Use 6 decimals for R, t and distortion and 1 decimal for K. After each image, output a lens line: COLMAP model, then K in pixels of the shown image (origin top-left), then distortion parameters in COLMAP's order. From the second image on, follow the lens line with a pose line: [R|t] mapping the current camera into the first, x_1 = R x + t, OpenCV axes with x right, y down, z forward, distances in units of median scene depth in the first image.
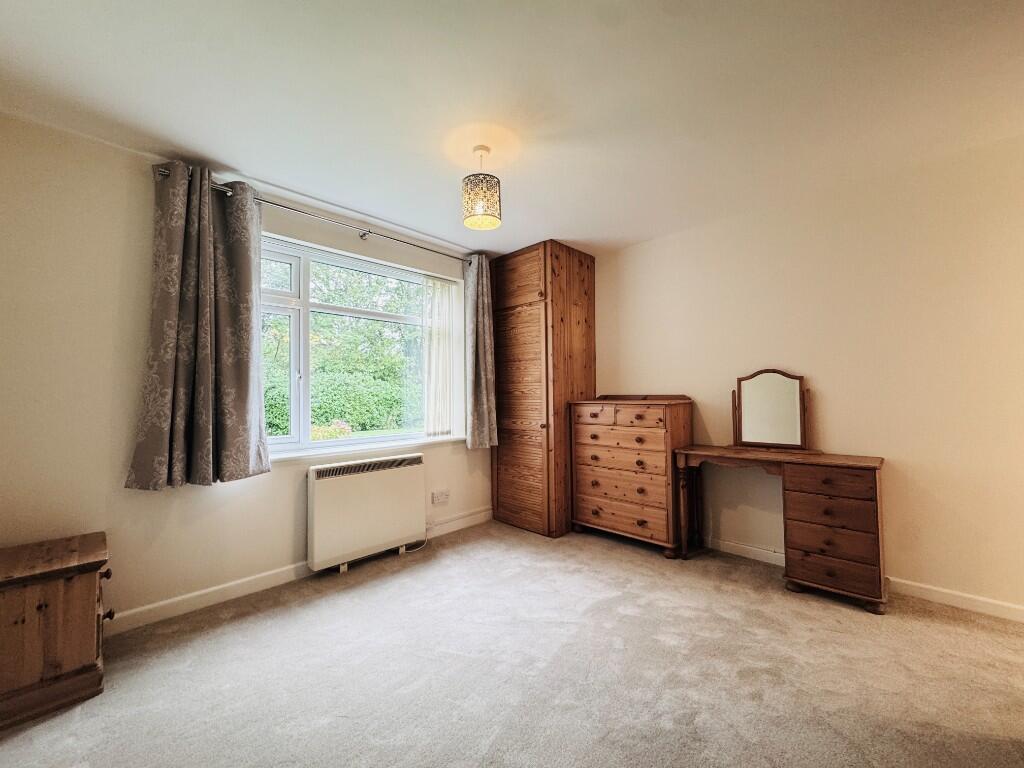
lens RADIAL K [[412.0, 0, 512.0], [0, 412.0, 384.0], [0, 0, 1]] dist [0.001849, 0.000006]
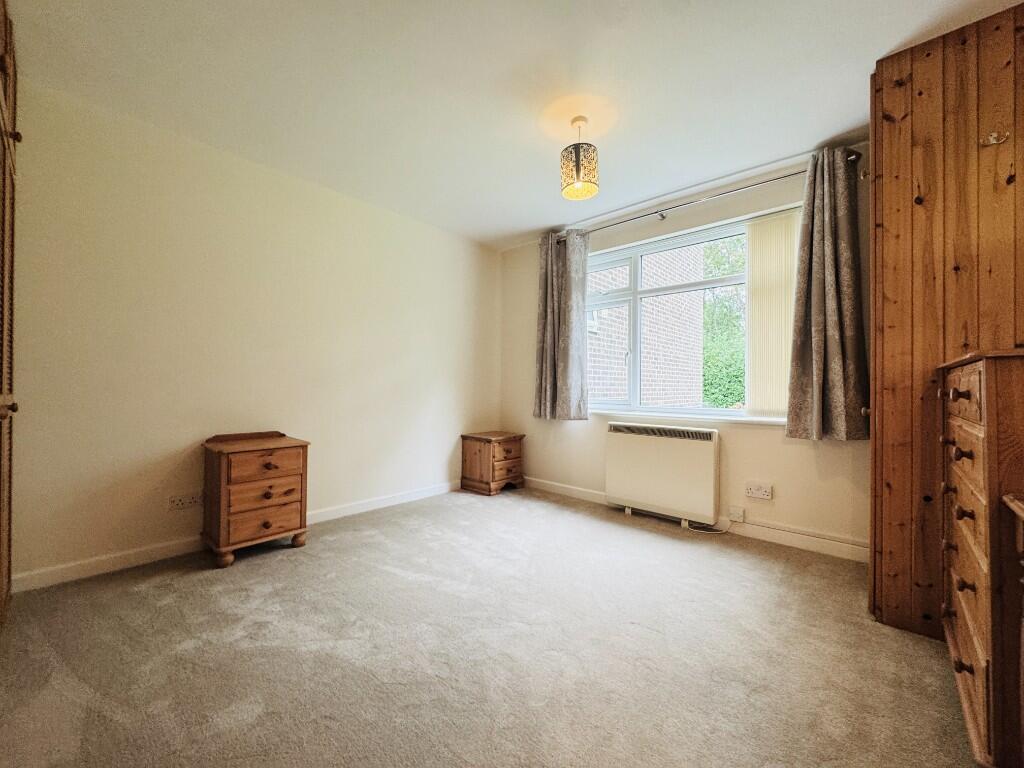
lens RADIAL K [[412.0, 0, 512.0], [0, 412.0, 384.0], [0, 0, 1]] dist [0.001849, 0.000006]
pose [[0.030144, 0.006175, -0.999526, 0.747692], [0.017463, 0.999825, 0.006704, 0.063845], [0.999393, -0.017657, 0.030031, 0.613775]]
